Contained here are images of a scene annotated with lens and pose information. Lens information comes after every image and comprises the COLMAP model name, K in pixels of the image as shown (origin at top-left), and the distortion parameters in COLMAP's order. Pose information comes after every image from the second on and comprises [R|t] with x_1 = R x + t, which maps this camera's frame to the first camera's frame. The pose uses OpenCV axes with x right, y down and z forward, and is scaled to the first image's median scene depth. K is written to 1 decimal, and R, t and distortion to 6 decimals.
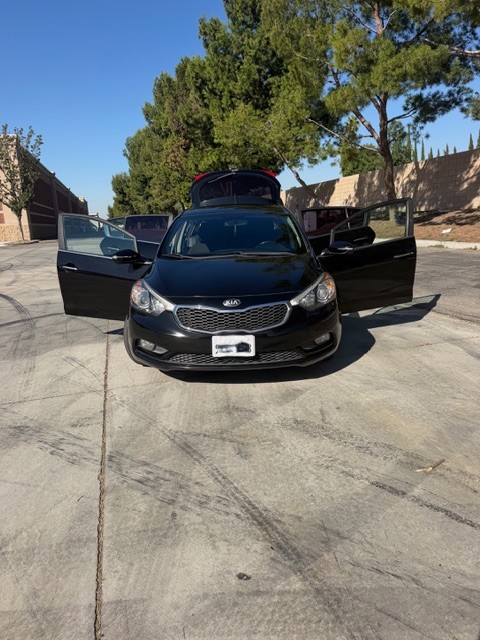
lens RADIAL K [[461.0, 0, 239.9], [0, 461.0, 319.6], [0, 0, 1]] dist [0.031999, -0.043066]
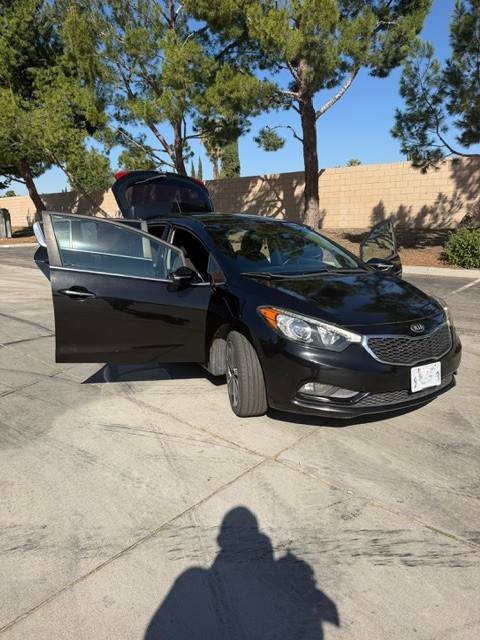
lens RADIAL K [[461.0, 0, 235.2], [0, 461.0, 320.9], [0, 0, 1]] dist [0.031999, -0.043066]
pose [[0.827991, -0.059062, 0.557623, -0.175022], [0.072483, 0.997368, -0.001989, -0.016060], [-0.556038, 0.042065, 0.830092, 0.098873]]
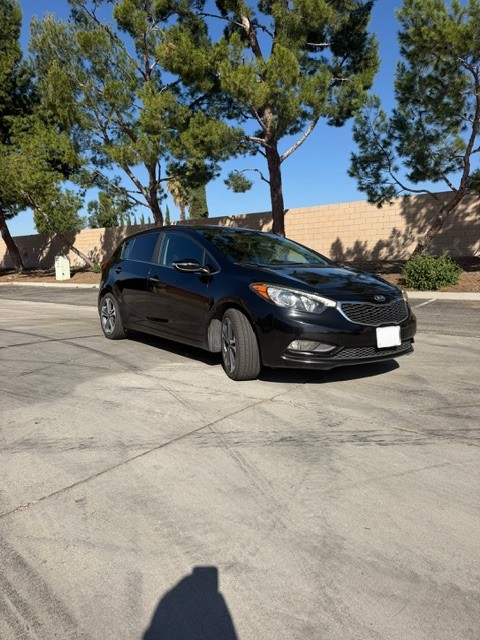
lens RADIAL K [[461.0, 0, 235.8], [0, 461.0, 322.9], [0, 0, 1]] dist [0.031999, -0.043066]
pose [[0.784363, -0.019889, 0.619983, -0.211327], [0.096791, 0.991167, -0.090657, 0.019195], [-0.612703, 0.131117, 0.779360, 0.078066]]
